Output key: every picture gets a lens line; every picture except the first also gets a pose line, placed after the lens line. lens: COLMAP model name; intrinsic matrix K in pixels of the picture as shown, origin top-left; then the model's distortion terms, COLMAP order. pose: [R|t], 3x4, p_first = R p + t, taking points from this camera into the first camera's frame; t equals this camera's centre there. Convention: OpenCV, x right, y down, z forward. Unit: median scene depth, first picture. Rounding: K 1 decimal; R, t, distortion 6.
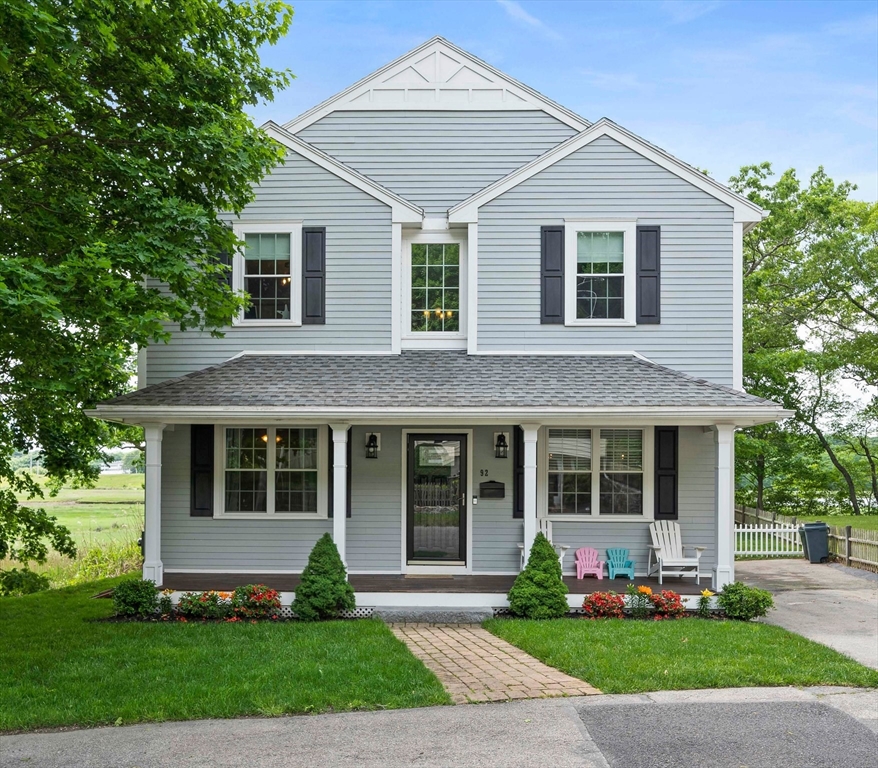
lens RADIAL K [[621.5, 0, 438.8], [0, 621.5, 430.5], [0, 0, 1]] dist [0.001450, -0.001121]
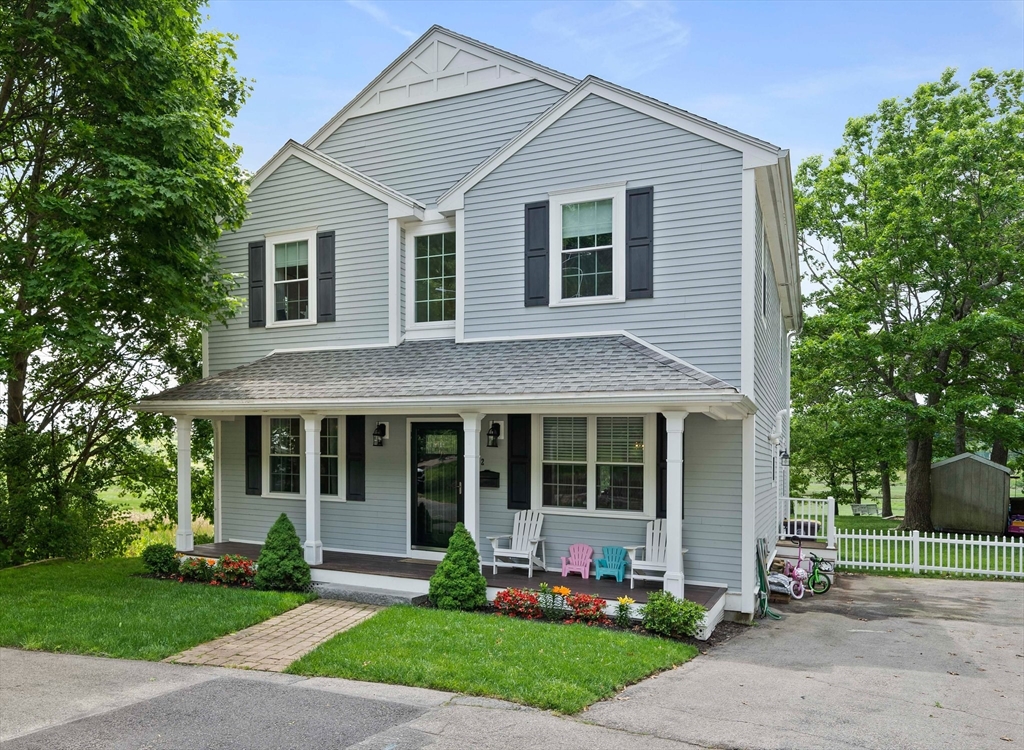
lens RADIAL K [[638.1, 0, 512.0], [0, 638.1, 432.8], [0, 0, 1]] dist [-0.003696, -0.000925]
pose [[0.931811, 0.002141, -0.362937, 0.500184], [0.006124, 0.999748, 0.021620, 0.000180], [0.362891, -0.022368, 0.931563, 0.075160]]
